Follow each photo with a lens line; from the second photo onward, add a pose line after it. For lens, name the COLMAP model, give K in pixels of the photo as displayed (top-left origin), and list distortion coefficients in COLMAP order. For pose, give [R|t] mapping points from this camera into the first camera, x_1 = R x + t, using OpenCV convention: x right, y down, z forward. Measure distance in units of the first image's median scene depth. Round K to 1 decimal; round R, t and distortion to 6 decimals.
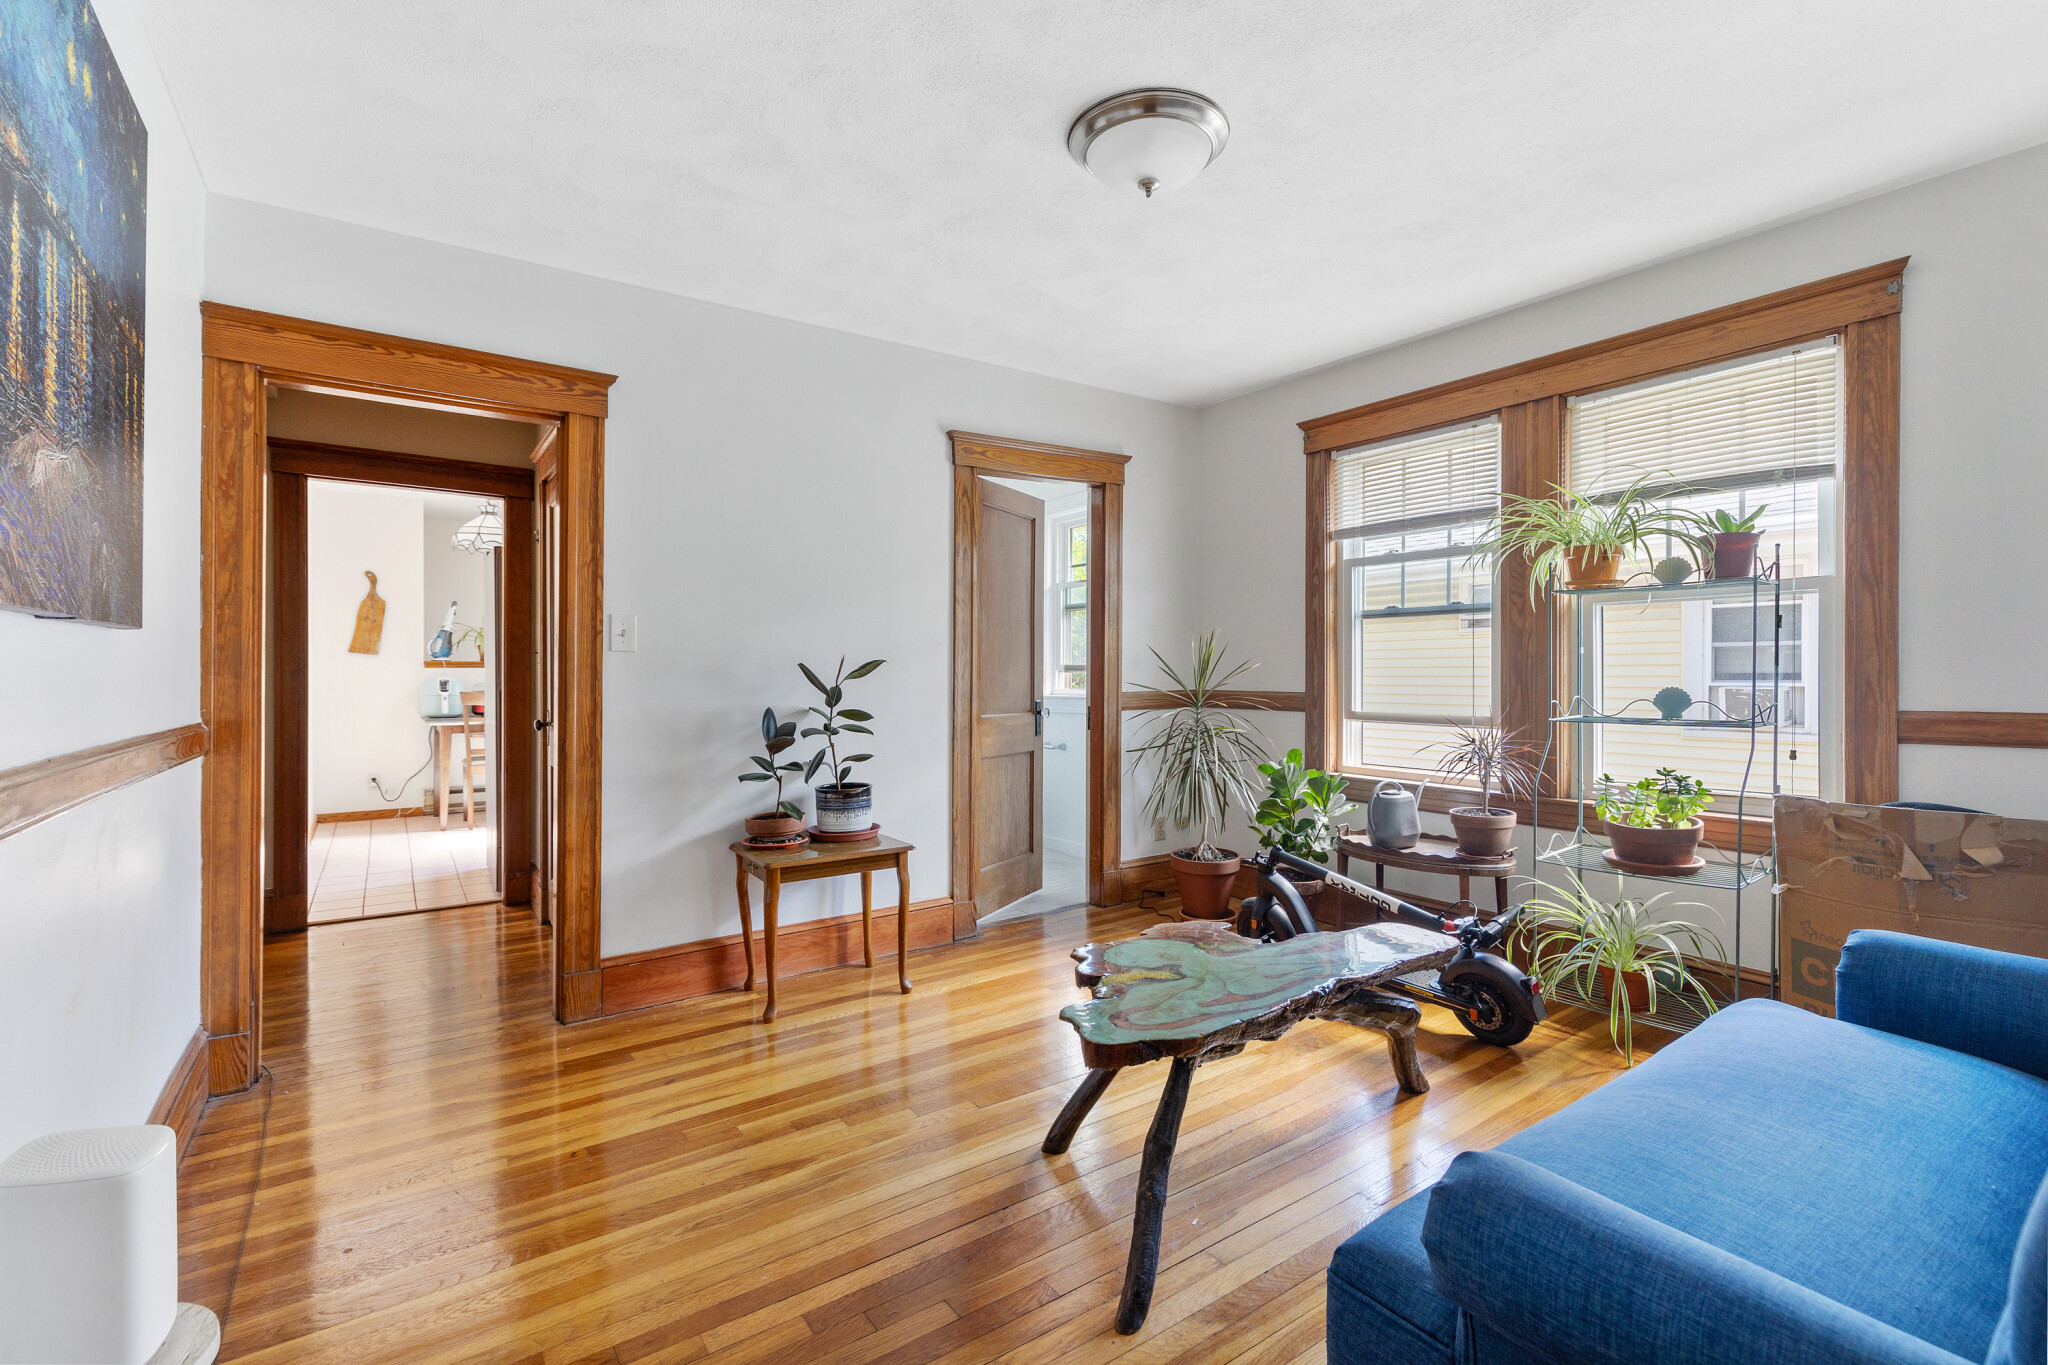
lens RADIAL K [[930.8, 0, 1039.9], [0, 930.8, 682.4], [0, 0, 1]] dist [-0.002701, 0.000032]
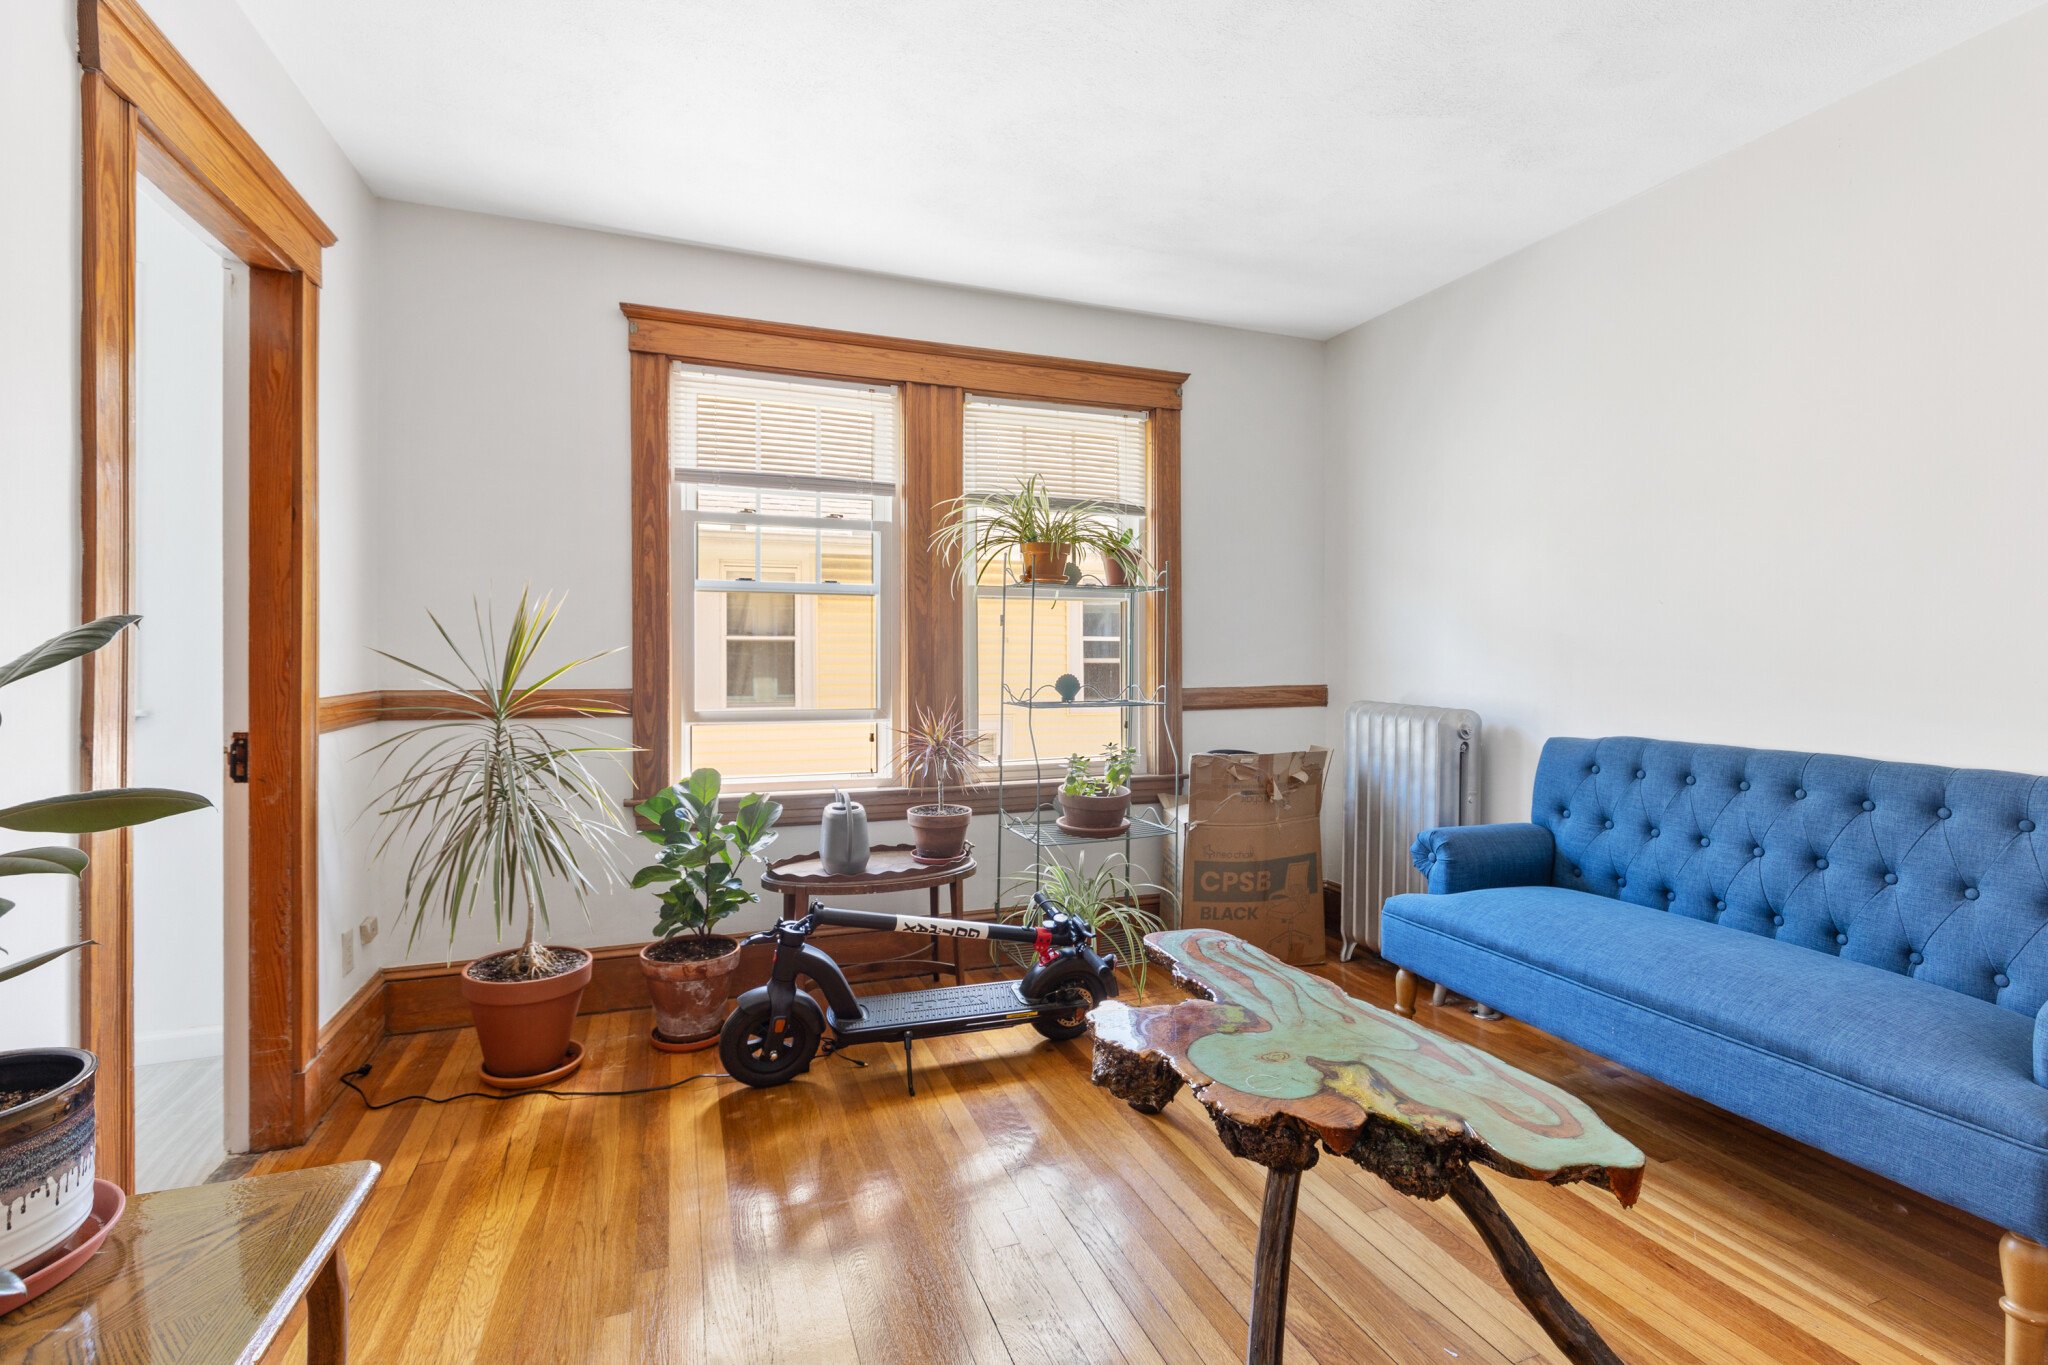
lens RADIAL K [[930.8, 0, 1032.0], [0, 930.8, 666.9], [0, 0, 1]] dist [-0.002701, 0.000032]
pose [[0.251918, -0.005077, 0.967735, -0.453978], [0.008853, 0.999956, 0.002942, -0.007589], [-0.967708, 0.007826, 0.251952, 0.749936]]
